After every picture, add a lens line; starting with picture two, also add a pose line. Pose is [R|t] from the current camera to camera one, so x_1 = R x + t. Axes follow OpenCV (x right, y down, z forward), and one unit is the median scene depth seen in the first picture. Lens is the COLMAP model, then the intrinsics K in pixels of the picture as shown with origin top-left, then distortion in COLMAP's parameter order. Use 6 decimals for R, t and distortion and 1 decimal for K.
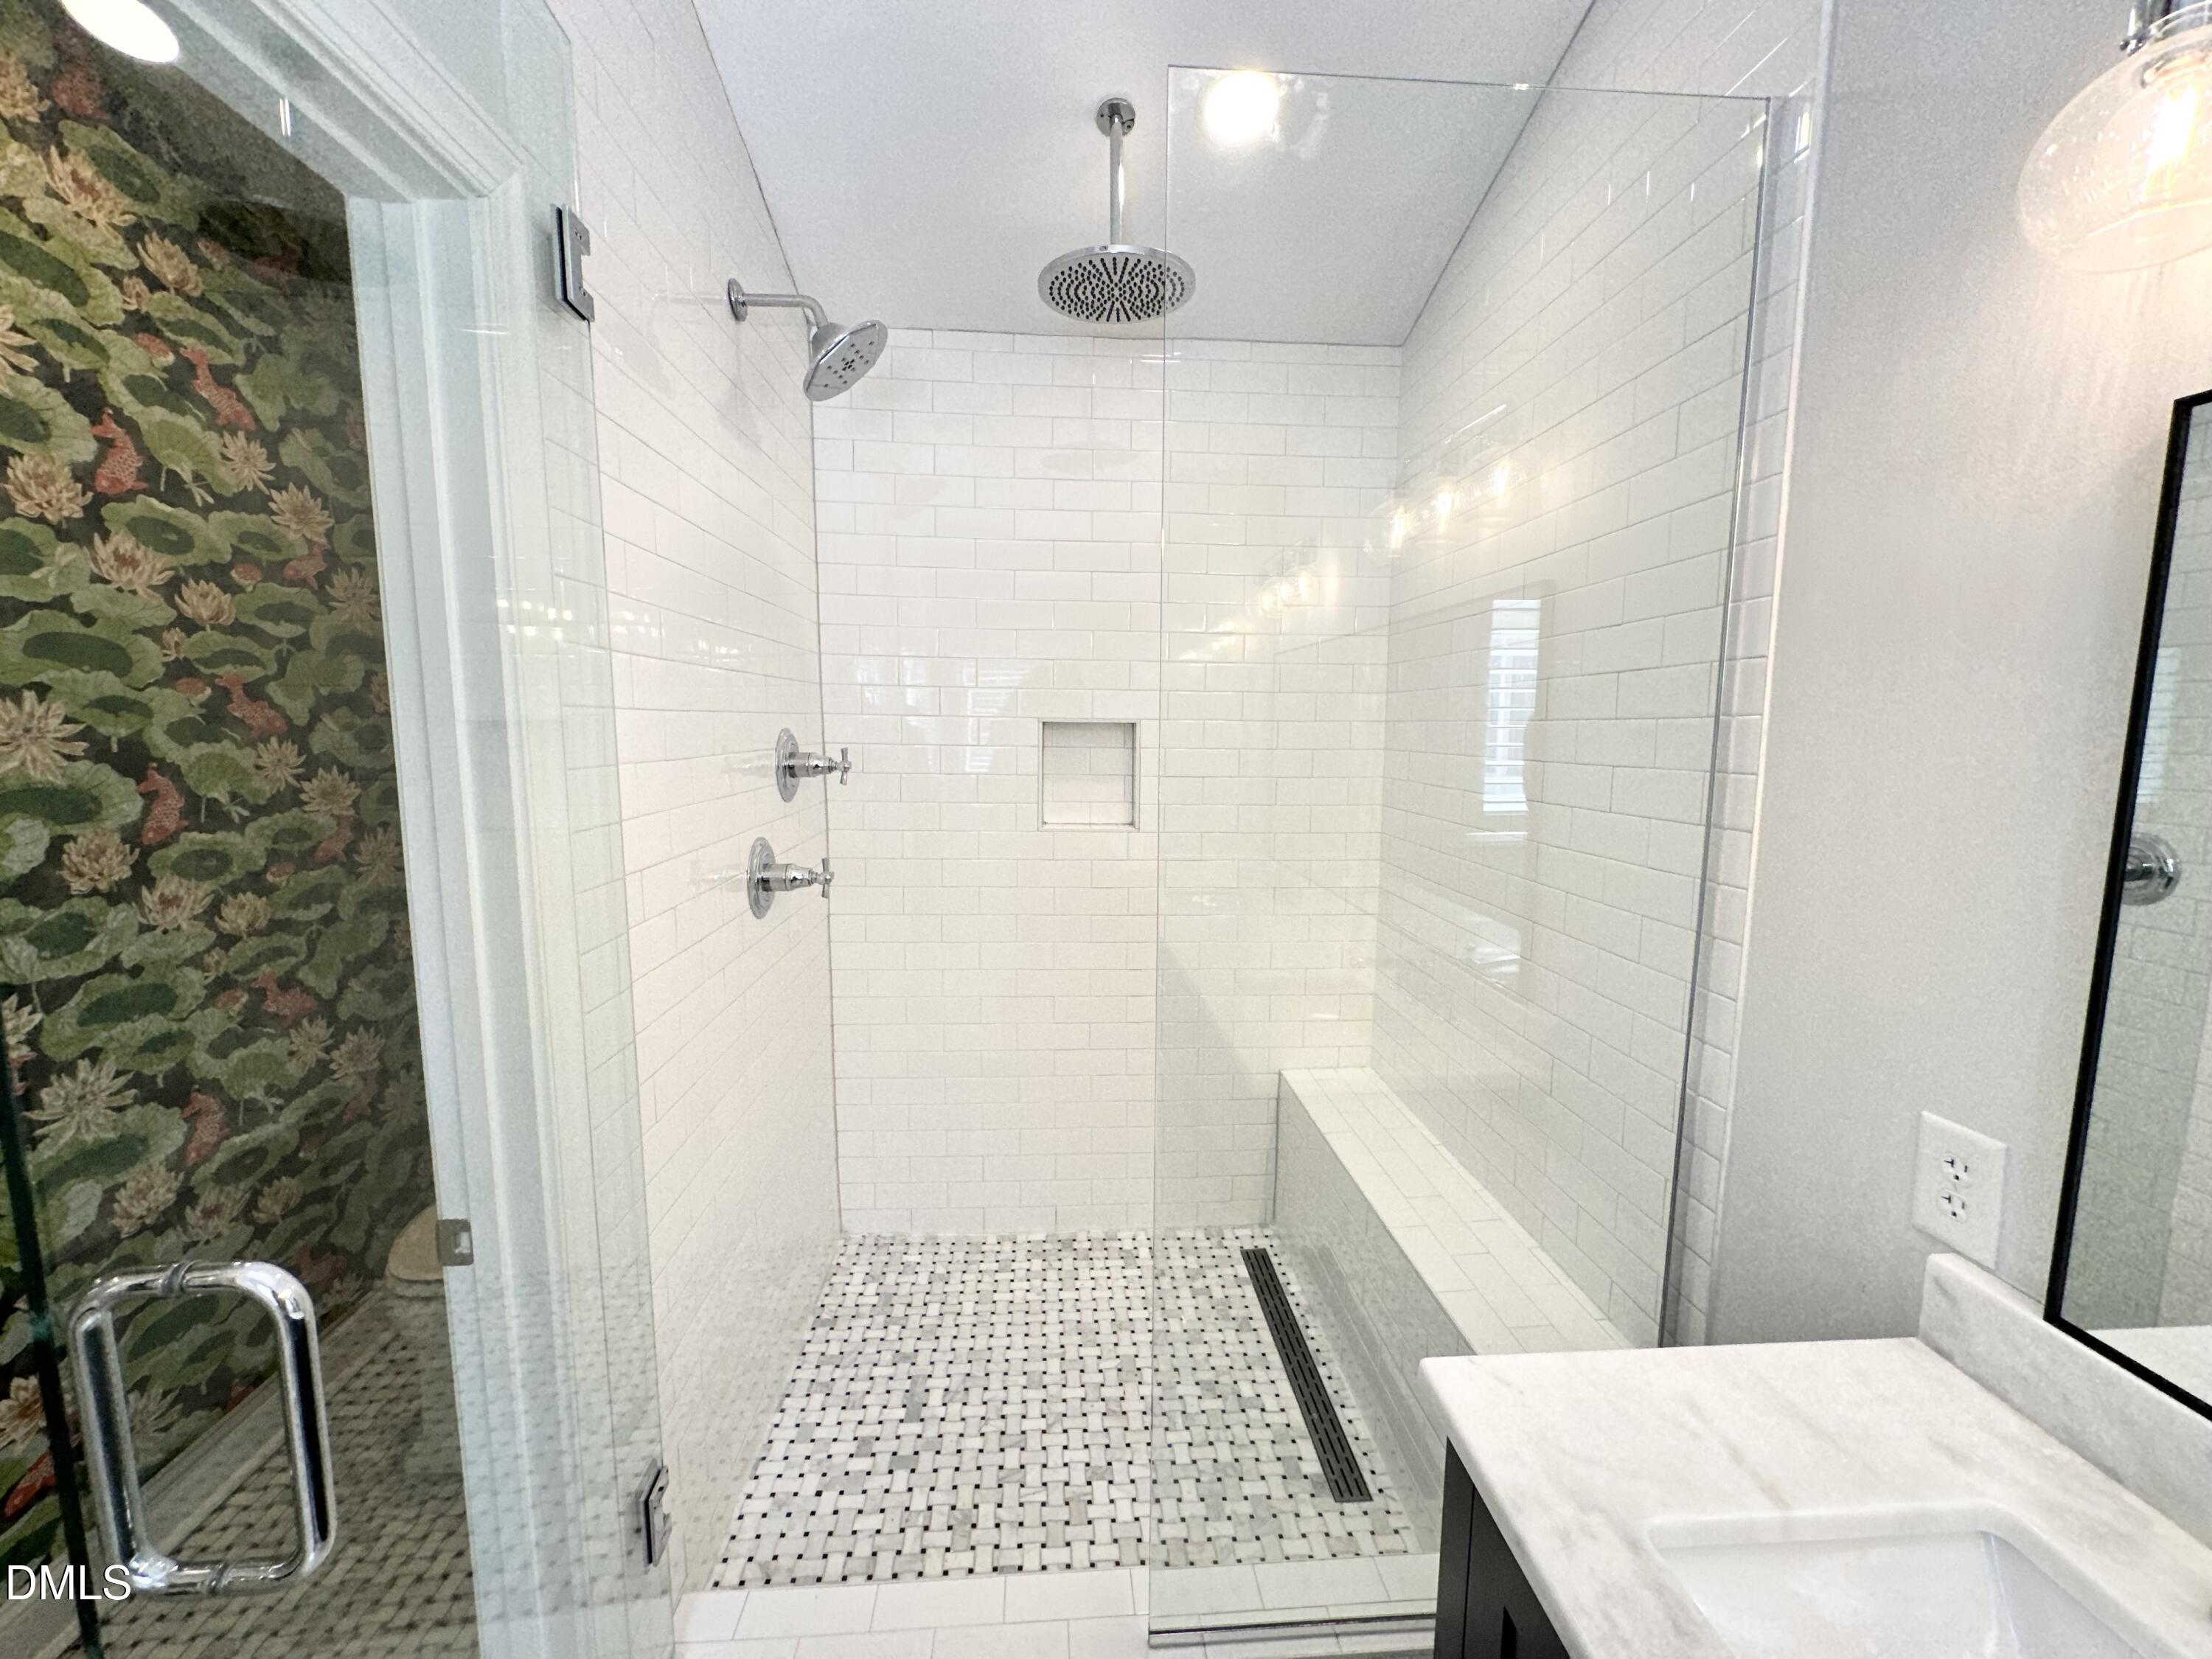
lens RADIAL K [[884.7, 0, 1104.1], [0, 884.7, 826.5], [0, 0, 1]] dist [-0.002117, 0.000606]
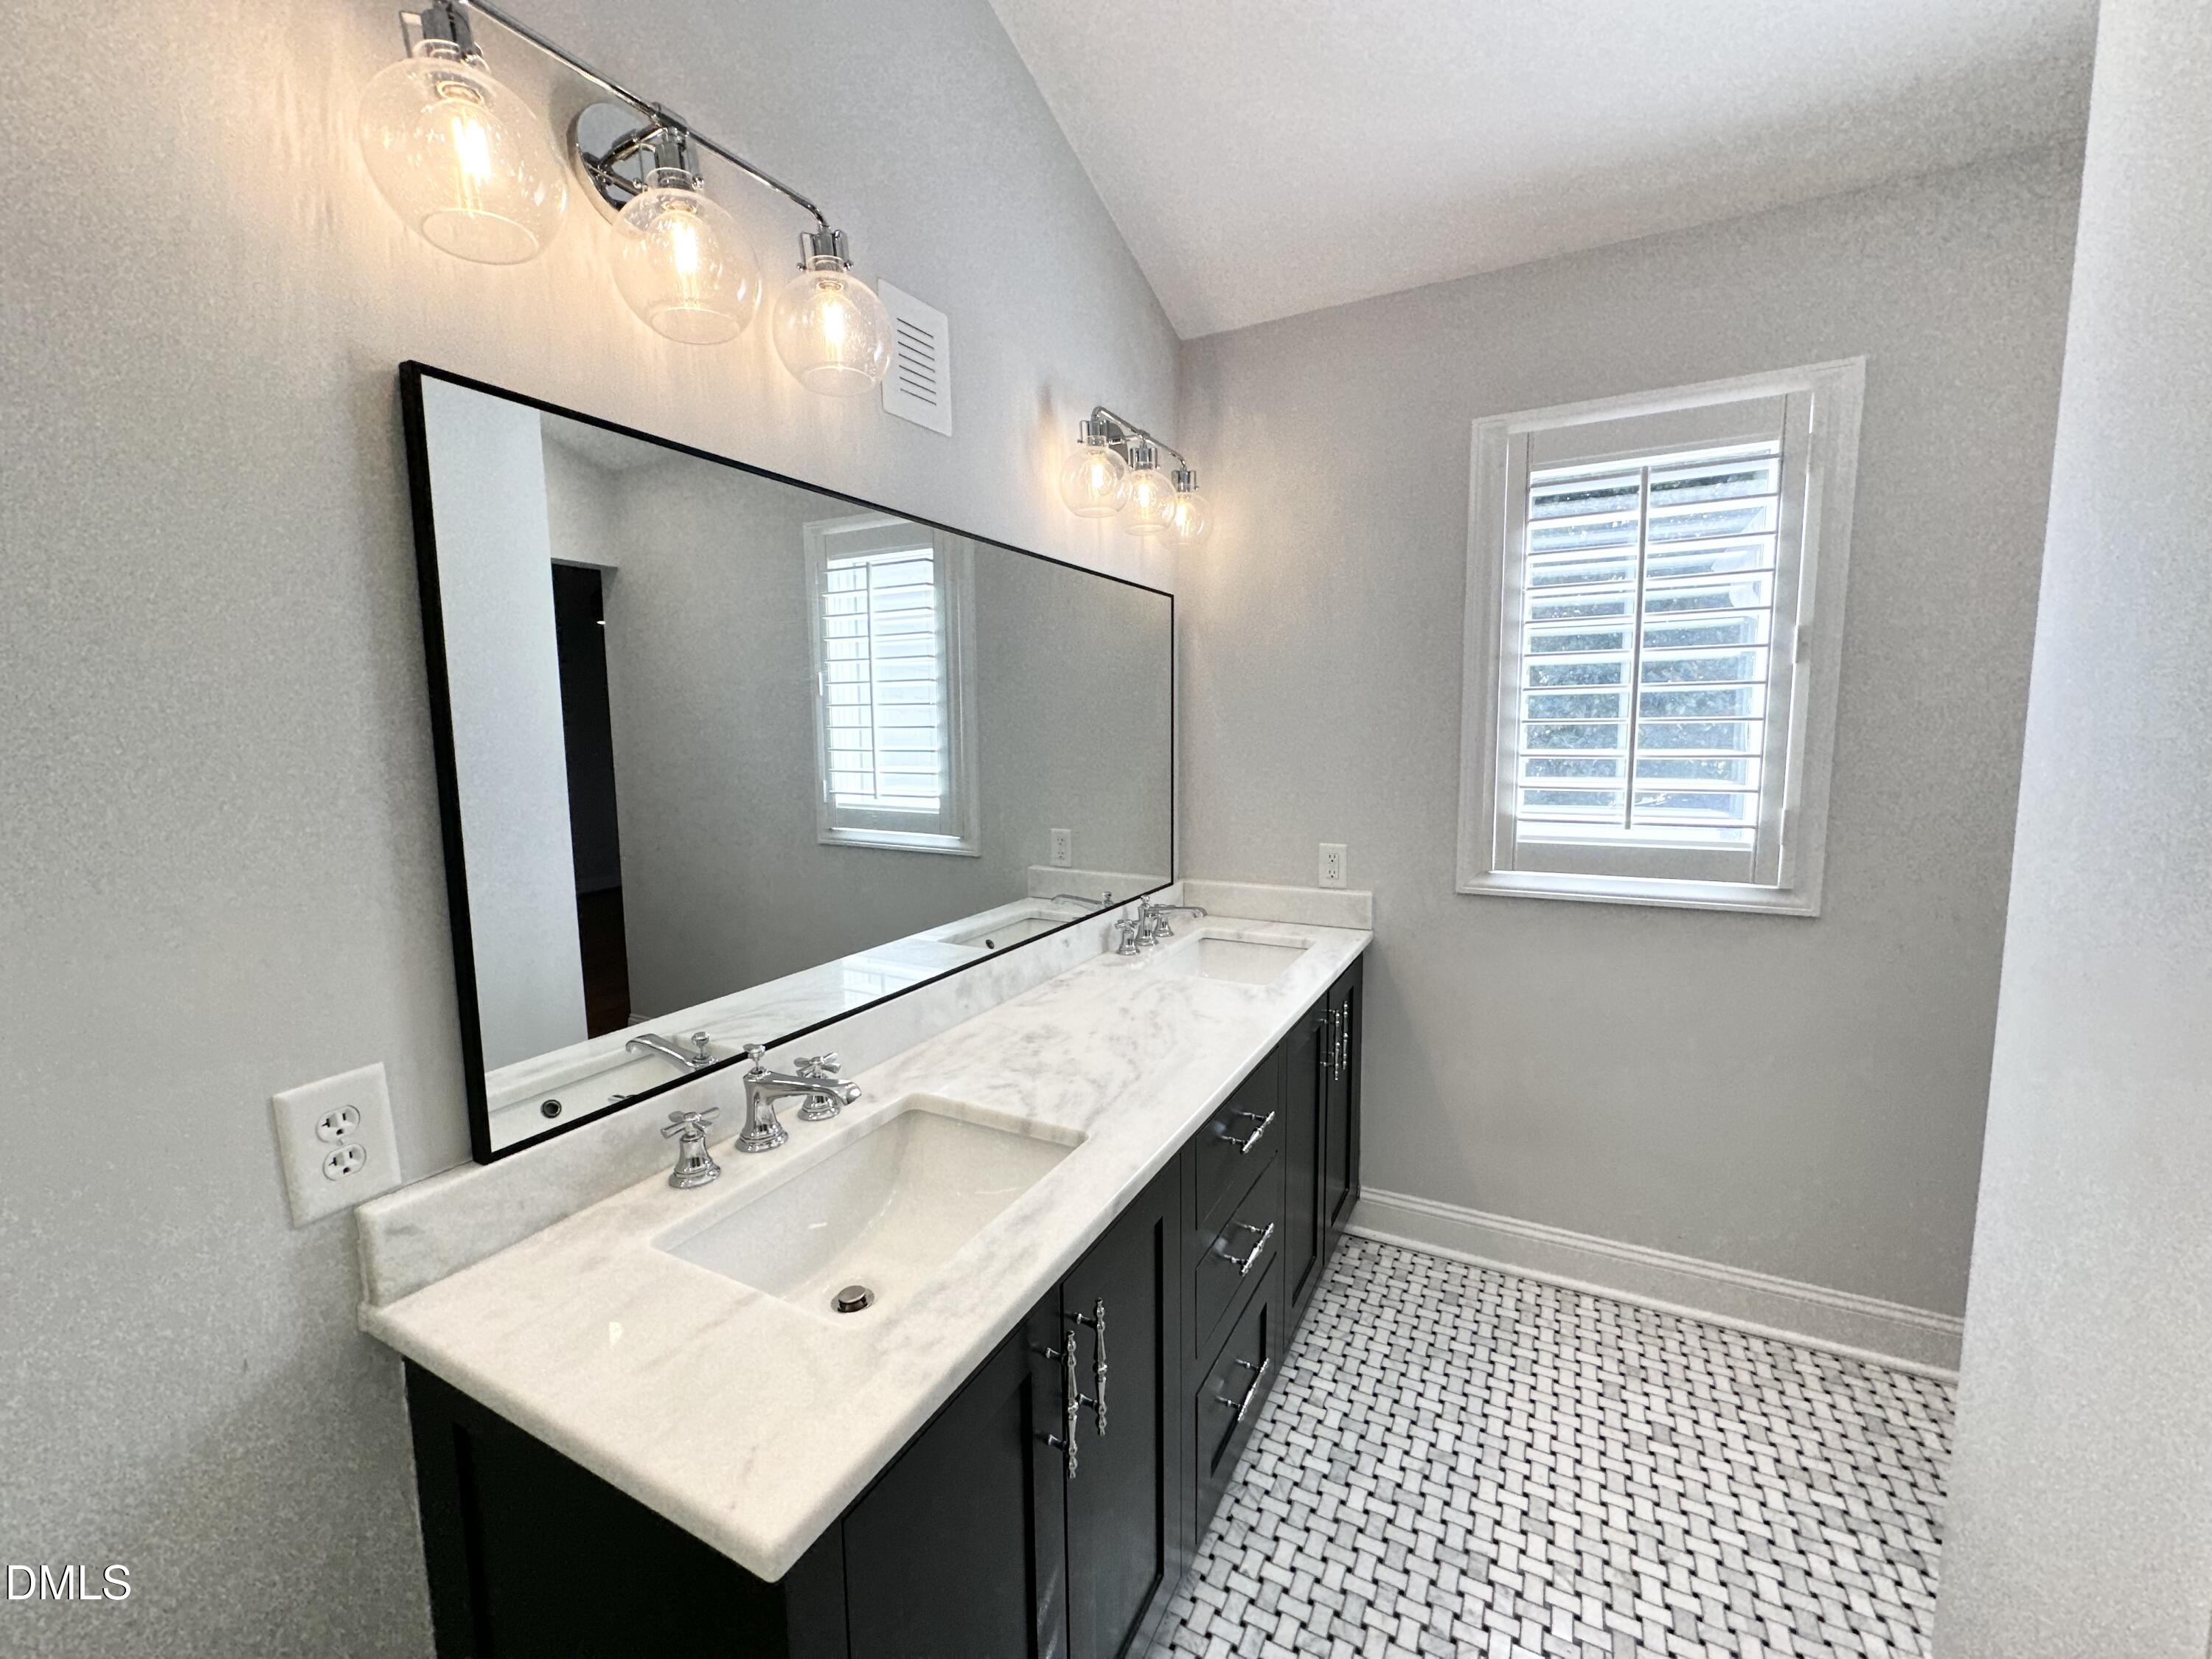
lens RADIAL K [[884.7, 0, 1104.1], [0, 884.7, 826.5], [0, 0, 1]] dist [-0.002117, 0.000606]
pose [[-0.850416, -0.057891, 0.522916, -0.198694], [0.064711, 0.974871, 0.213164, -0.065023], [-0.522116, 0.215116, -0.825300, 1.464407]]
